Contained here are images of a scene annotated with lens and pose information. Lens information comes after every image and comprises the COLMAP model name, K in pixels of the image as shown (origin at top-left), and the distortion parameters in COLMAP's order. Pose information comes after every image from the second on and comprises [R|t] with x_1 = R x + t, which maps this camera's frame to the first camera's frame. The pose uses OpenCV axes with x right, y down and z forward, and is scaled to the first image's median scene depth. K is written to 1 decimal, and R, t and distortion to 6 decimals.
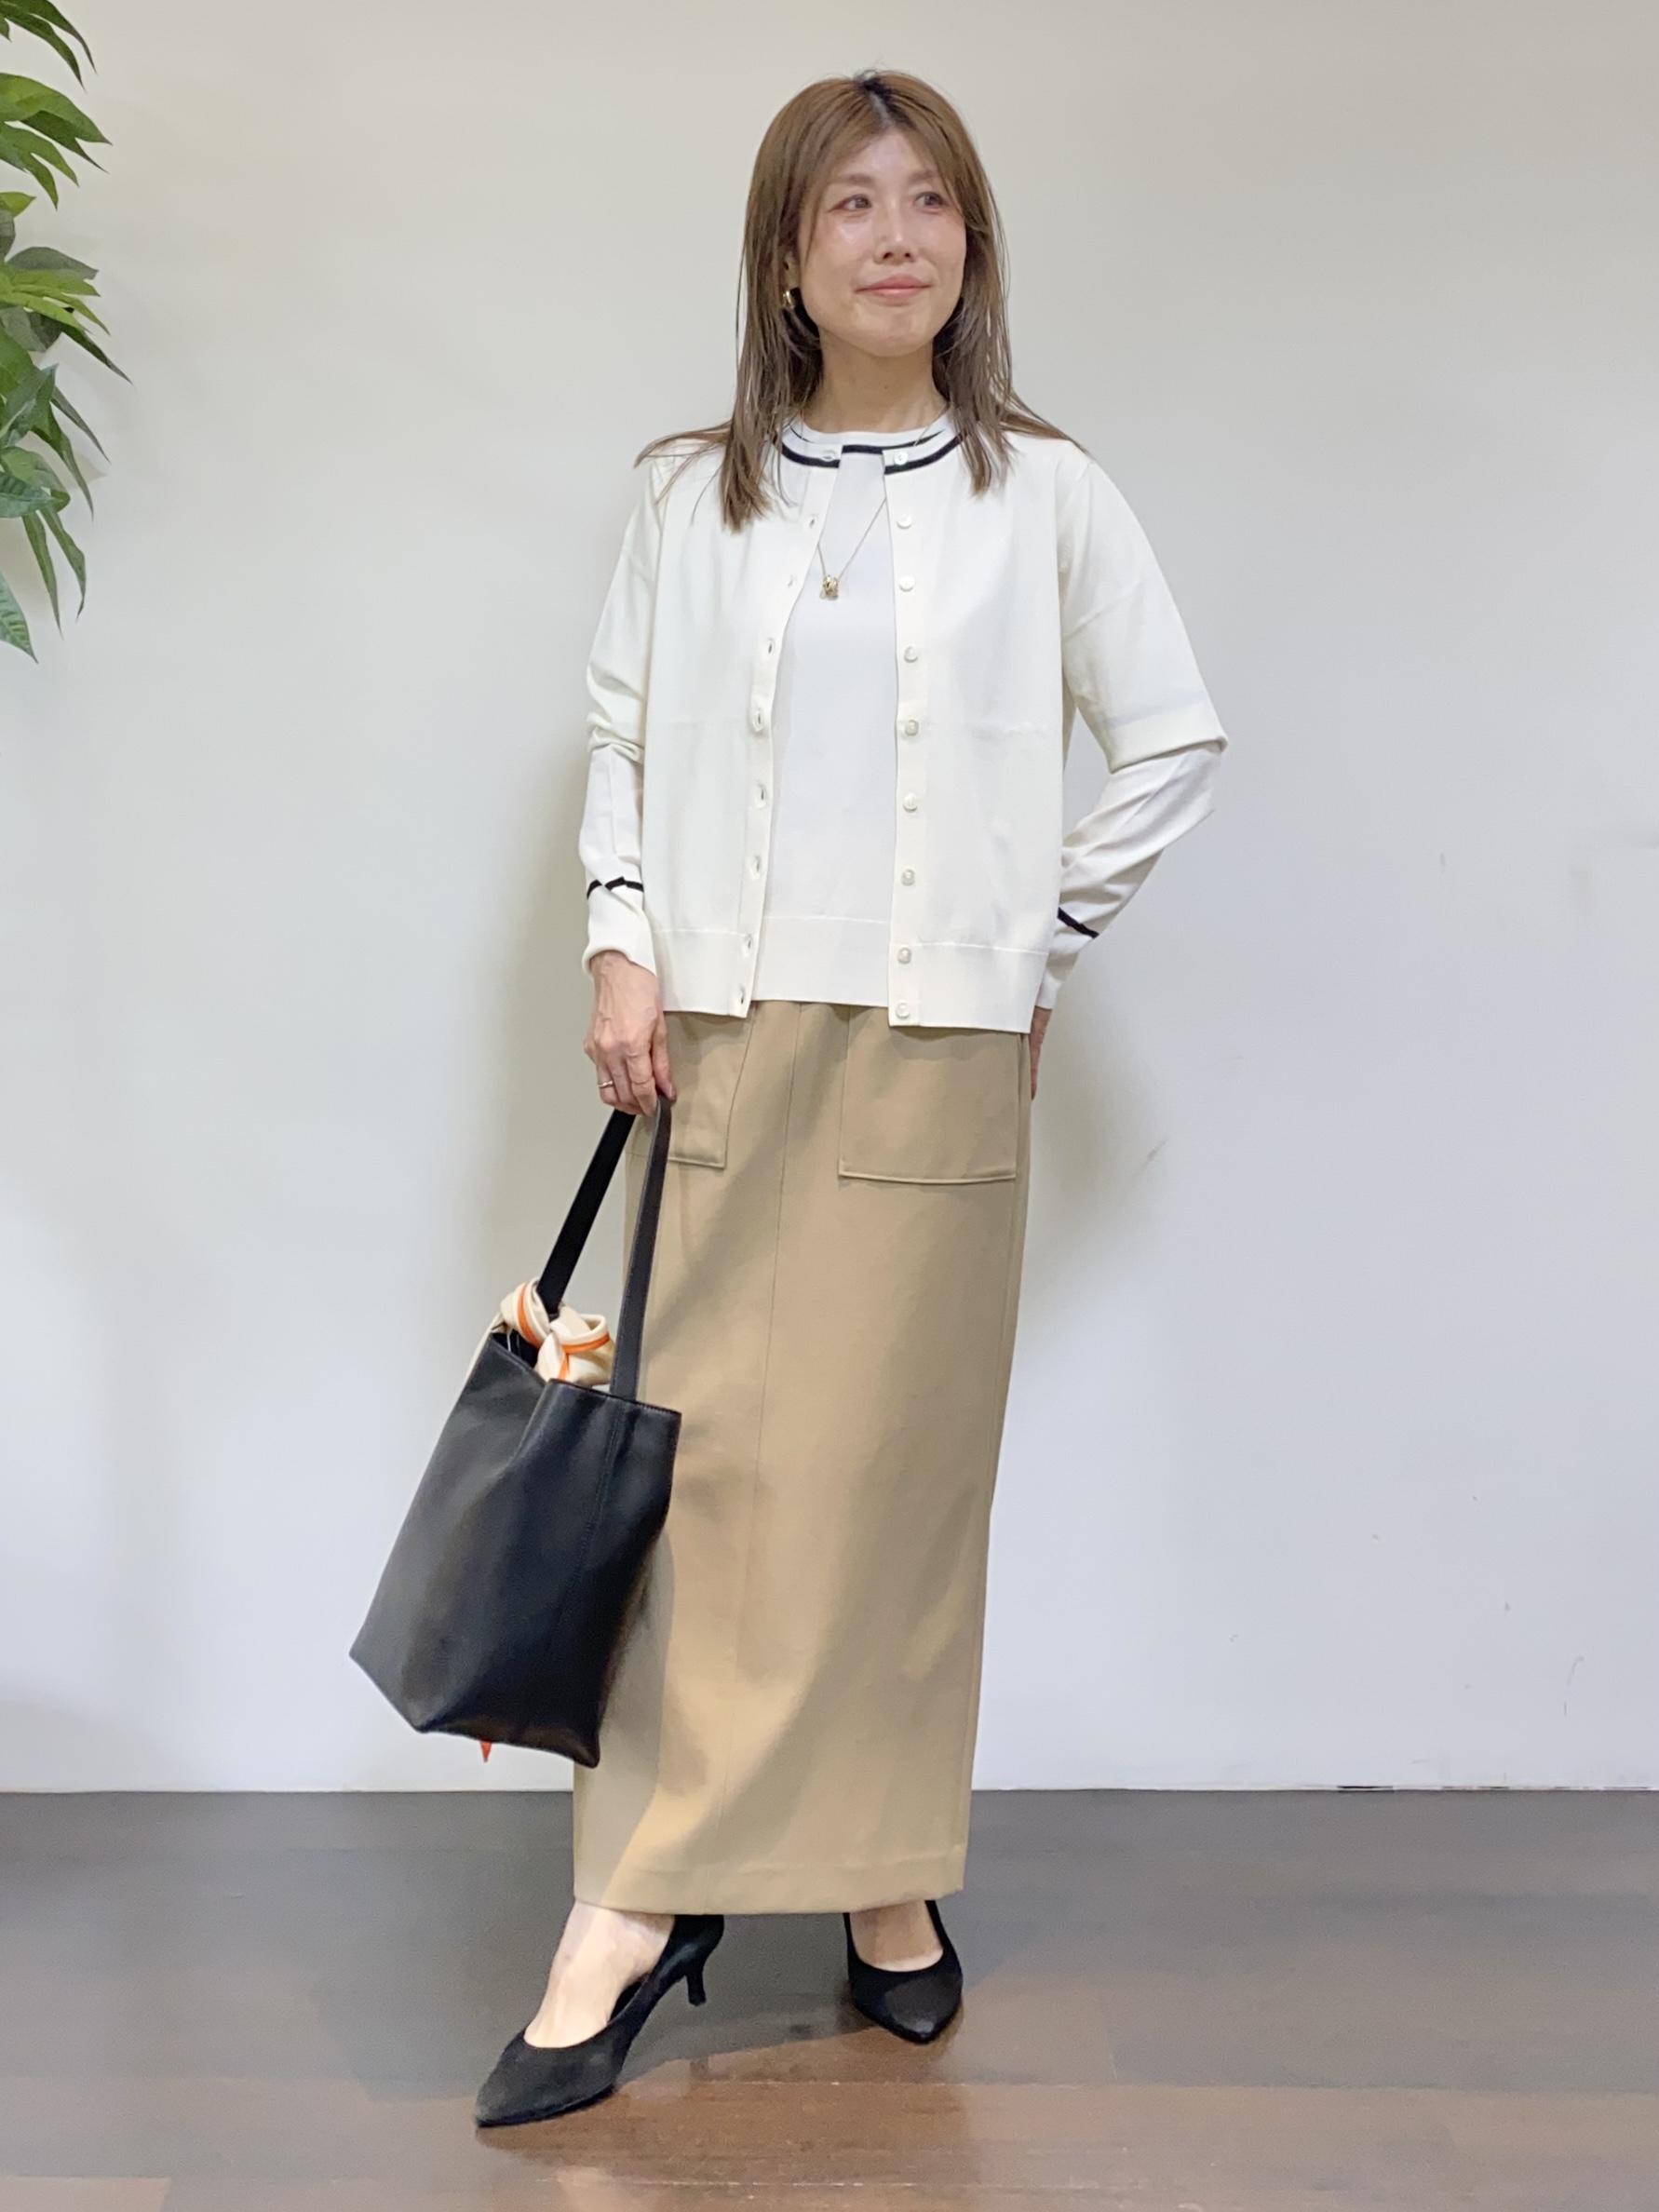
lens RADIAL K [[2230.9, 0, 763.0], [0, 2230.9, 1000.3], [0, 0, 1]] dist [0.012335, -0.018506]
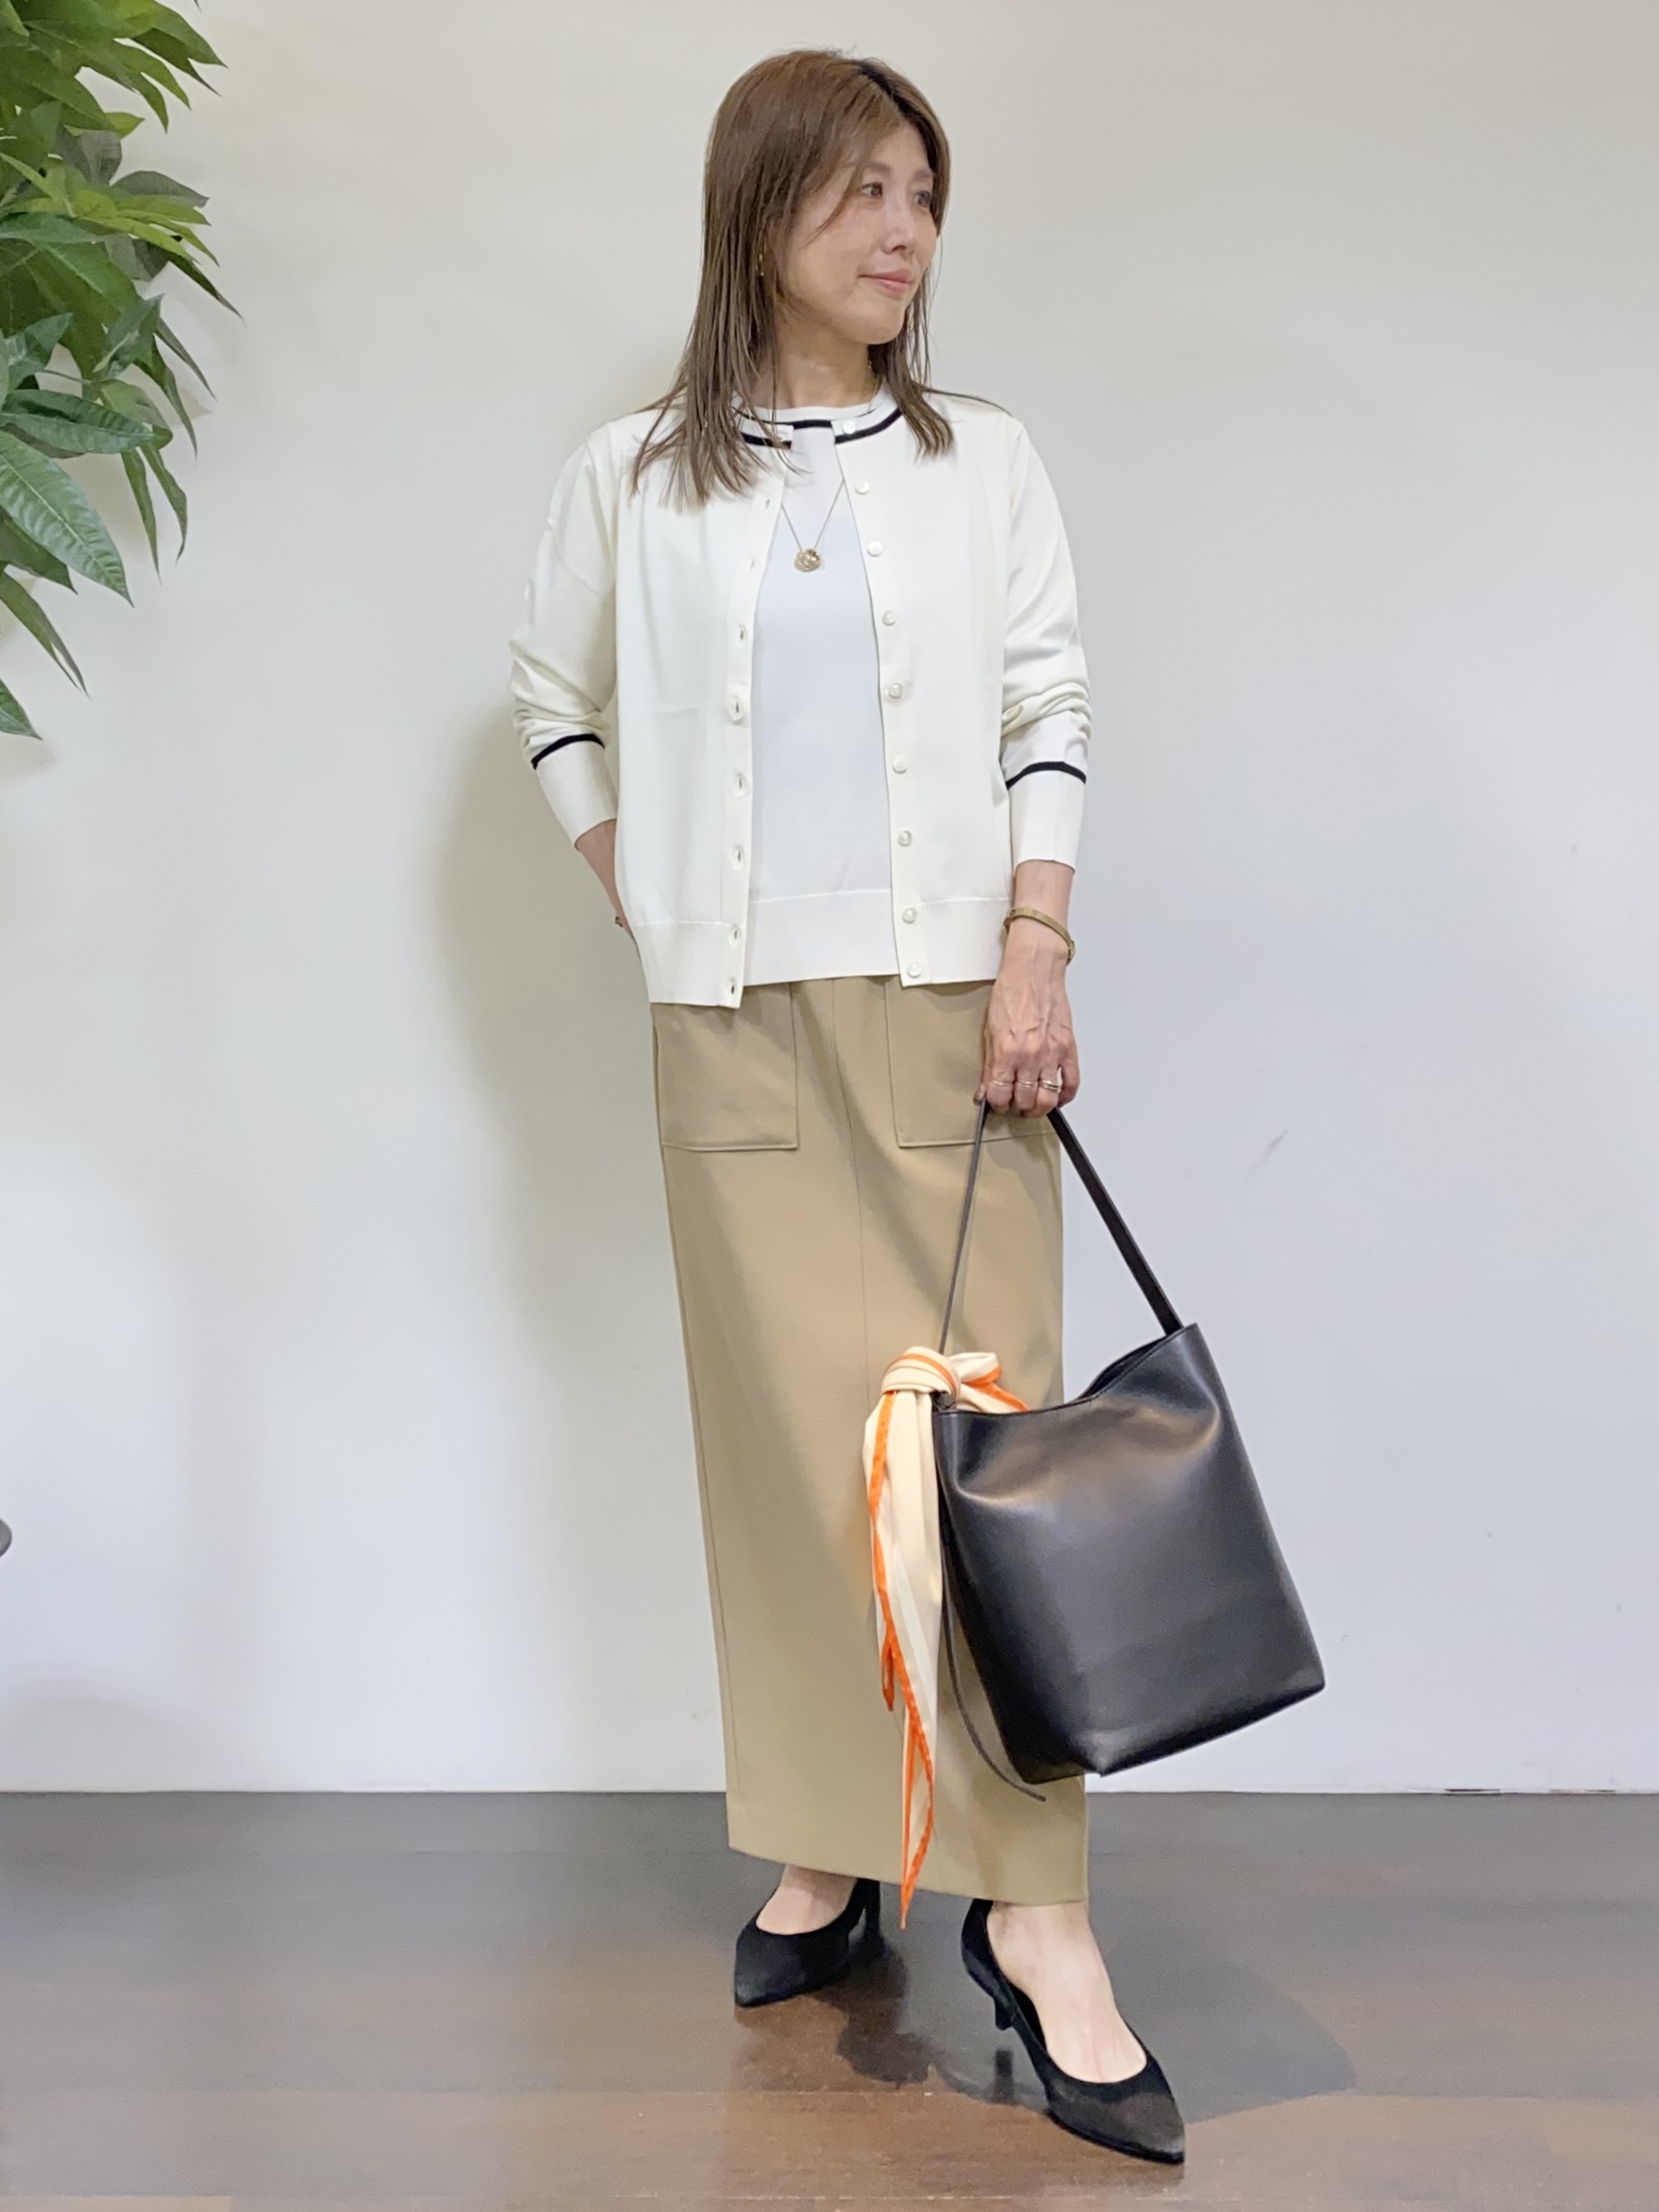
lens RADIAL K [[2230.9, 0, 766.3], [0, 2230.9, 997.1], [0, 0, 1]] dist [0.012335, -0.018506]
pose [[0.998119, 0.022960, 0.056838, -0.105709], [-0.022826, 0.999735, -0.003018, 0.012346], [-0.056892, 0.001715, 0.998379, 0.032752]]
